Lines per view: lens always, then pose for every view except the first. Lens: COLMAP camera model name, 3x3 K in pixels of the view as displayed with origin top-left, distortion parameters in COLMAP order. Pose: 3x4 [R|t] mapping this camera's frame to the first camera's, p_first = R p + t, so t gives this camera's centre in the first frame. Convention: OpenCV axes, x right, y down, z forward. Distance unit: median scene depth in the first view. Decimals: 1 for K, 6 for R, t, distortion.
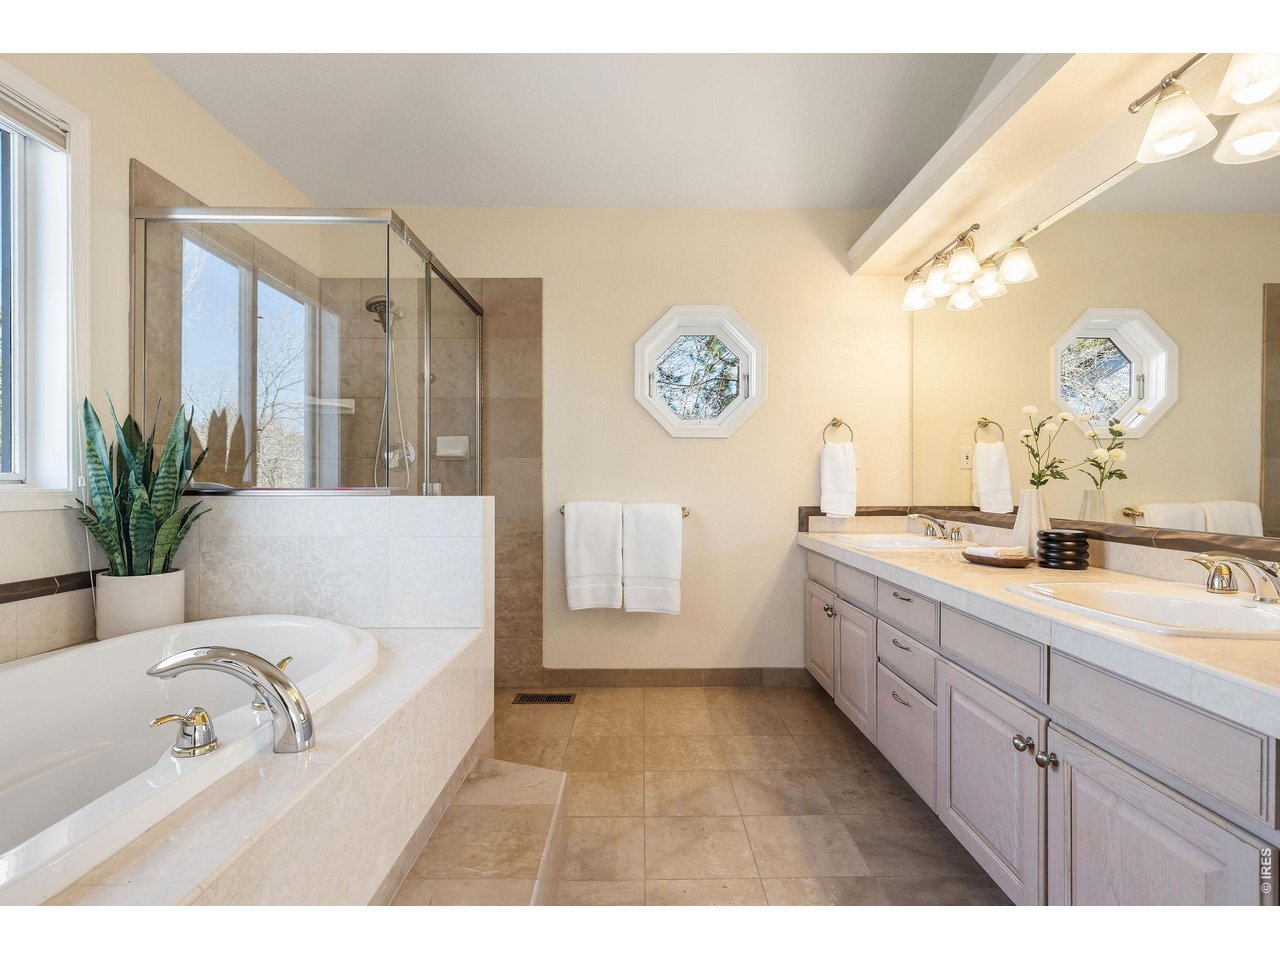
lens RADIAL K [[613.7, 0, 638.3], [0, 613.7, 486.2], [0, 0, 1]] dist [-0.000364, 0.000772]
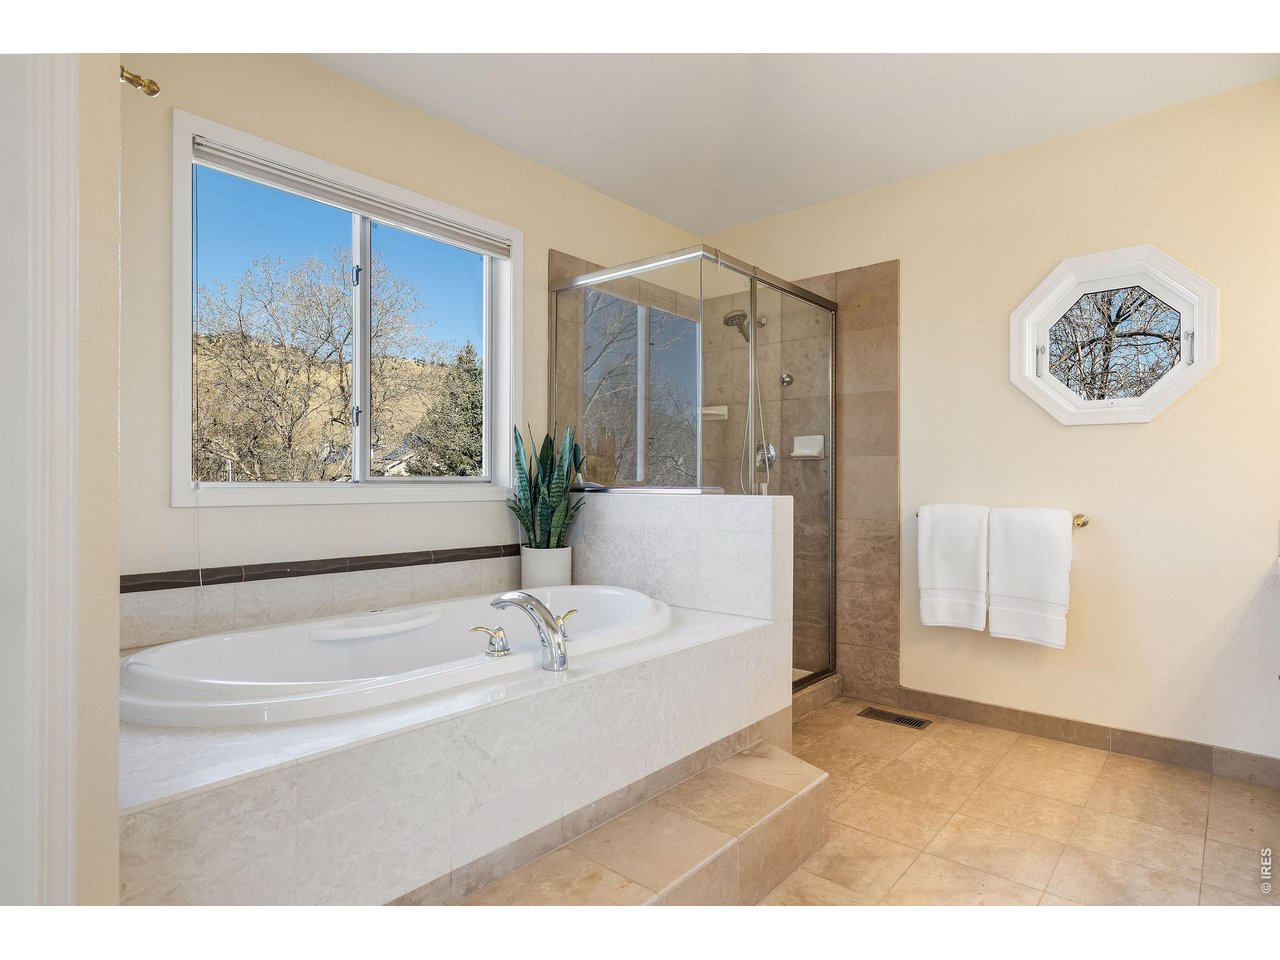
lens RADIAL K [[693.9, 0, 640.0], [0, 693.9, 480.0], [0, 0, 1]] dist [0.001885, 0.001237]
pose [[0.758210, -0.000832, -0.652010, 0.333638], [-0.004027, 0.999974, -0.005959, -0.002565], [0.651998, 0.007143, 0.758187, -0.051186]]
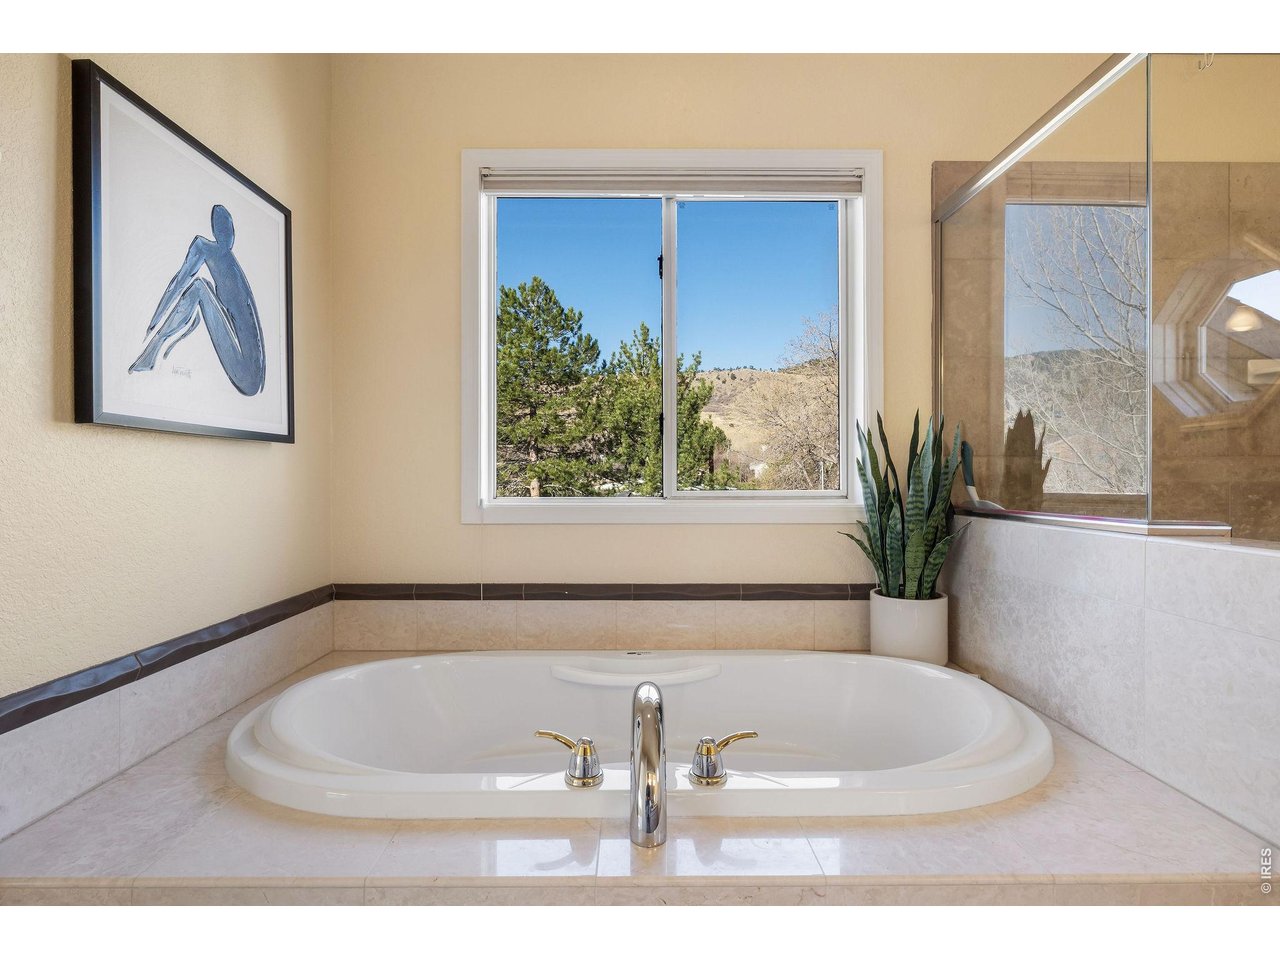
lens RADIAL K [[650.7, 0, 639.9], [0, 650.7, 475.4], [0, 0, 1]] dist [-0.000324, 0.000077]
pose [[0.008021, -0.005258, -0.999954, 0.179562], [-0.001519, 0.999985, -0.005271, -0.034177], [0.999967, 0.001562, 0.008013, 0.502597]]
